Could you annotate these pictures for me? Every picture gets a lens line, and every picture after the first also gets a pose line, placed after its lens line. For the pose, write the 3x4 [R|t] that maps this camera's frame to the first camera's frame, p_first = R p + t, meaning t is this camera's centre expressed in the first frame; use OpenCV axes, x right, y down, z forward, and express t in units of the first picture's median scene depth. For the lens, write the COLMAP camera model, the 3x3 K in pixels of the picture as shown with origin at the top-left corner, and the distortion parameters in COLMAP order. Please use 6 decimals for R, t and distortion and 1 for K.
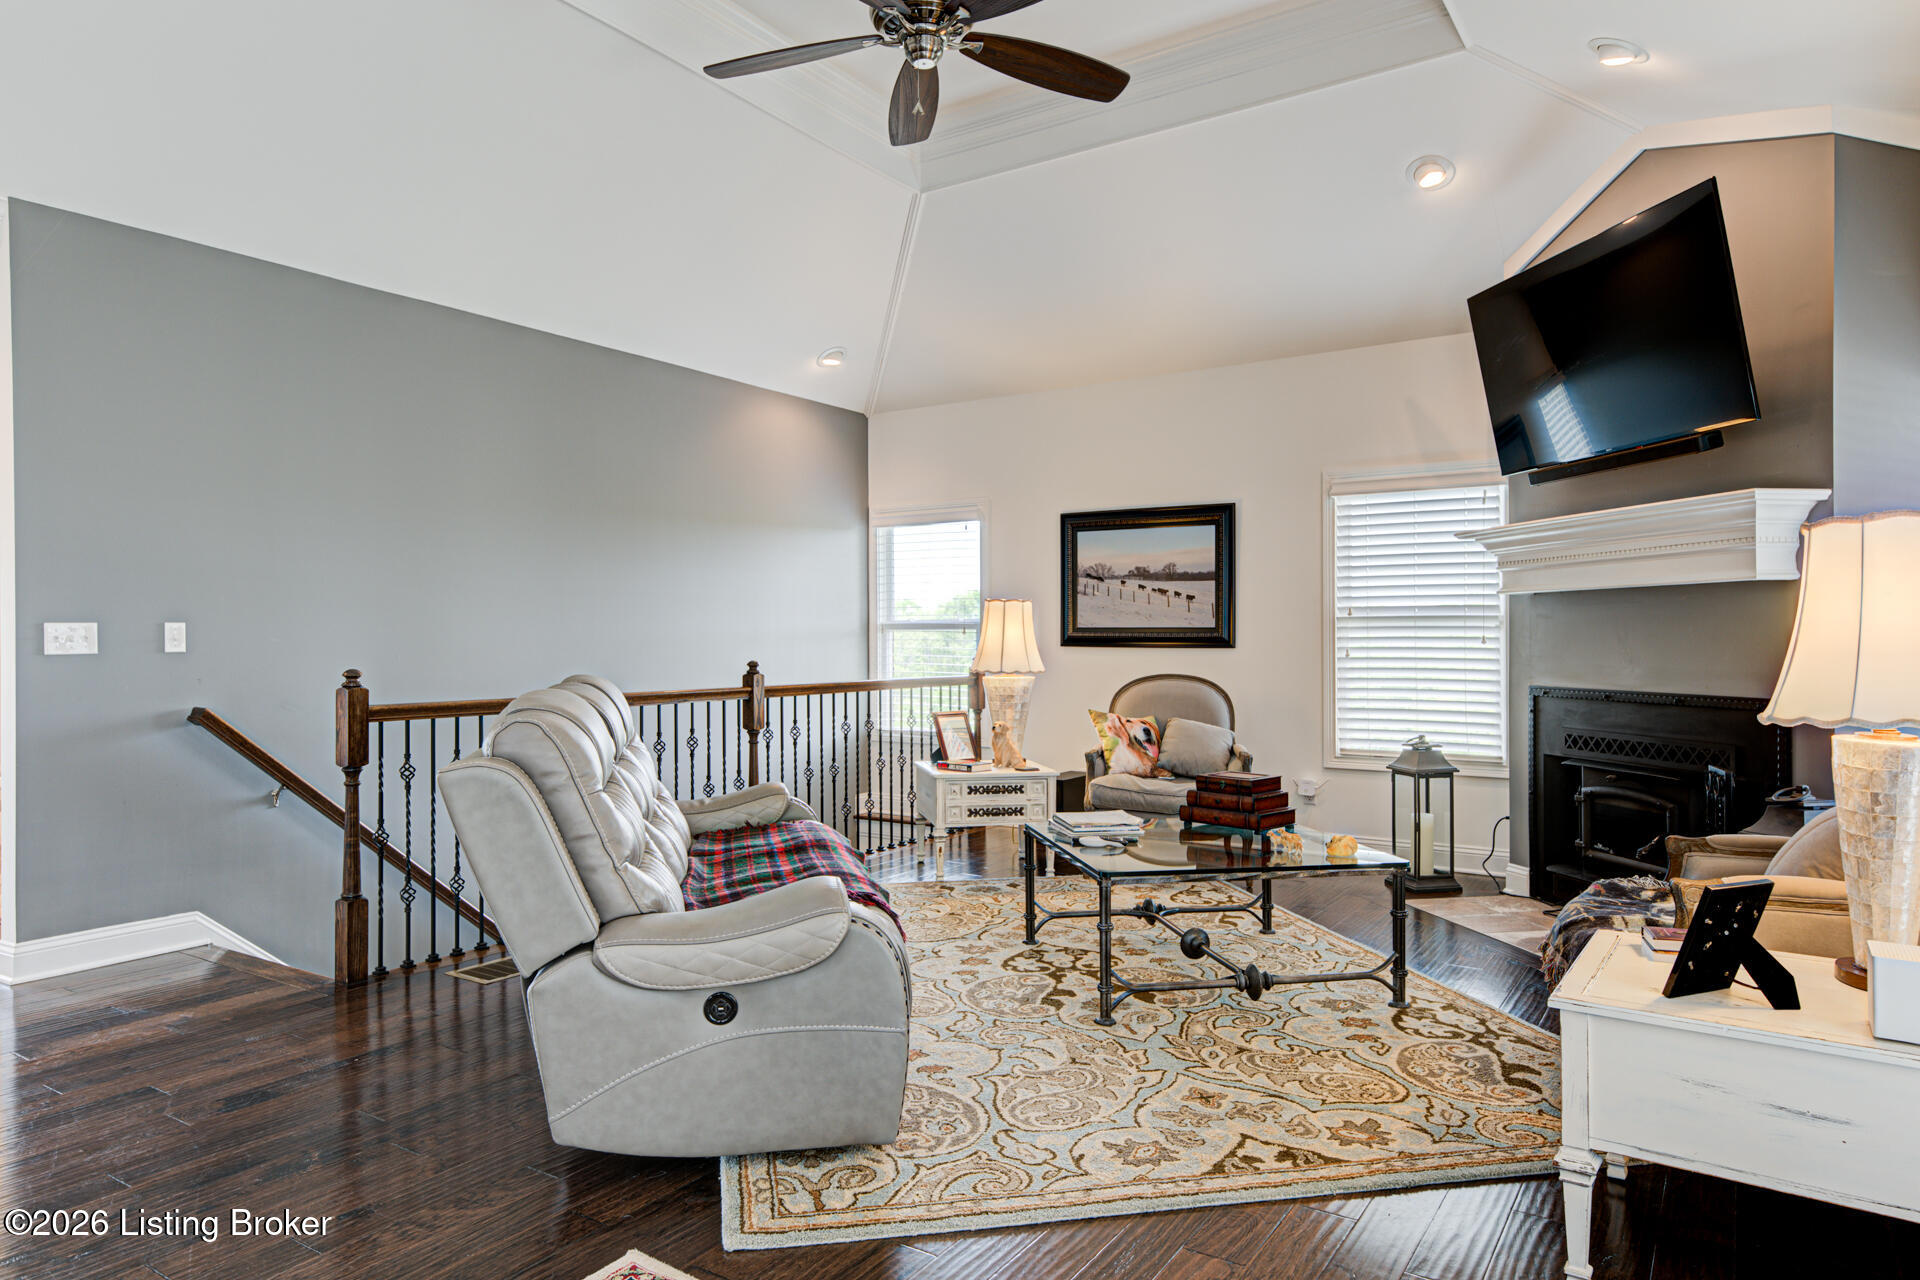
lens RADIAL K [[1170.5, 0, 960.5], [0, 1170.5, 631.5], [0, 0, 1]] dist [0.036588, 0.000403]
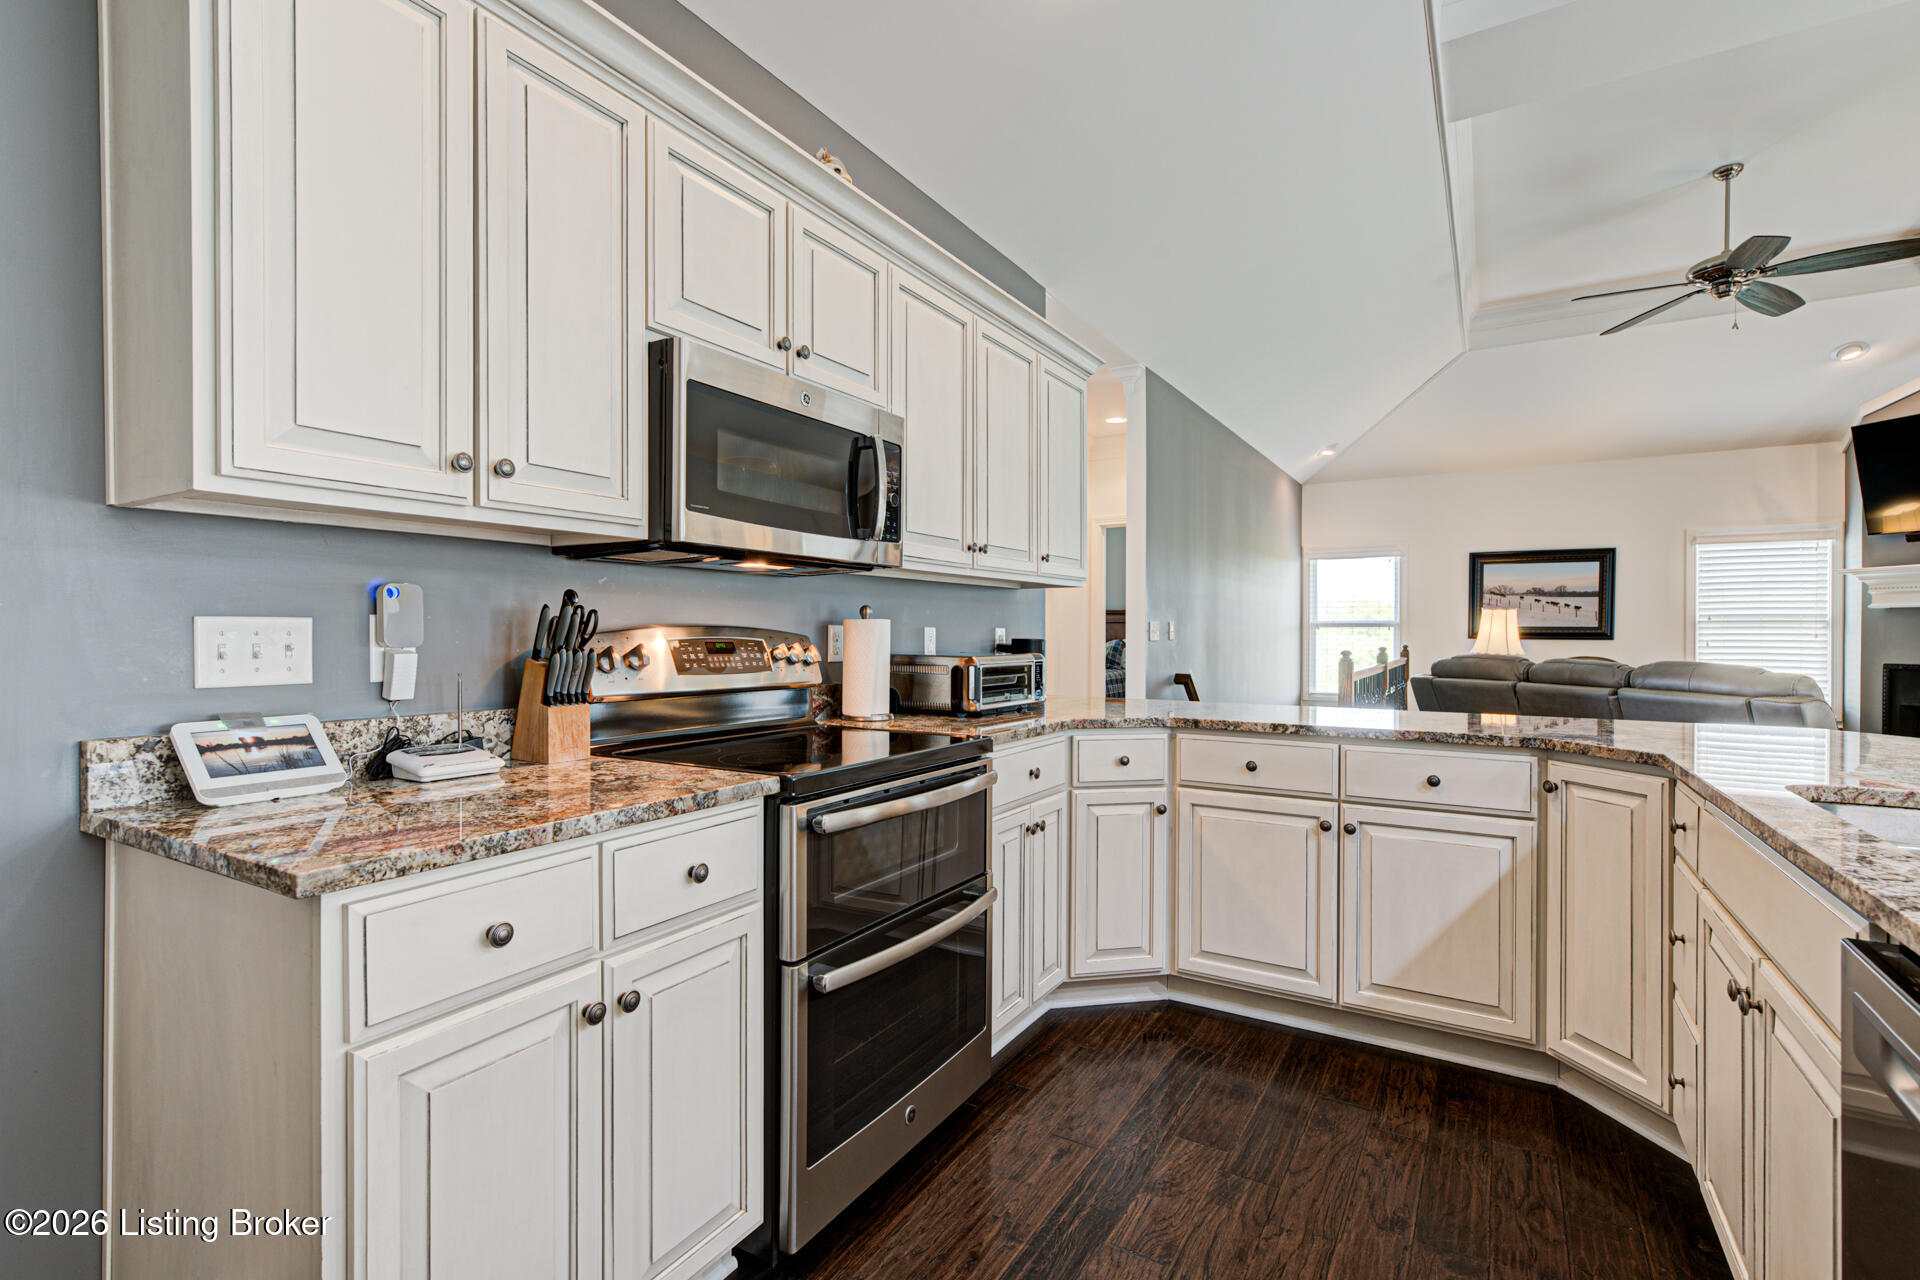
lens RADIAL K [[856.8, 0, 951.6], [0, 856.8, 639.3], [0, 0, 1]] dist [0.001700, 0.000272]
pose [[0.999682, 0.006823, 0.024284, -0.675869], [-0.007226, 0.999837, 0.016549, 0.000228], [-0.024167, -0.016719, 0.999568, -0.125029]]
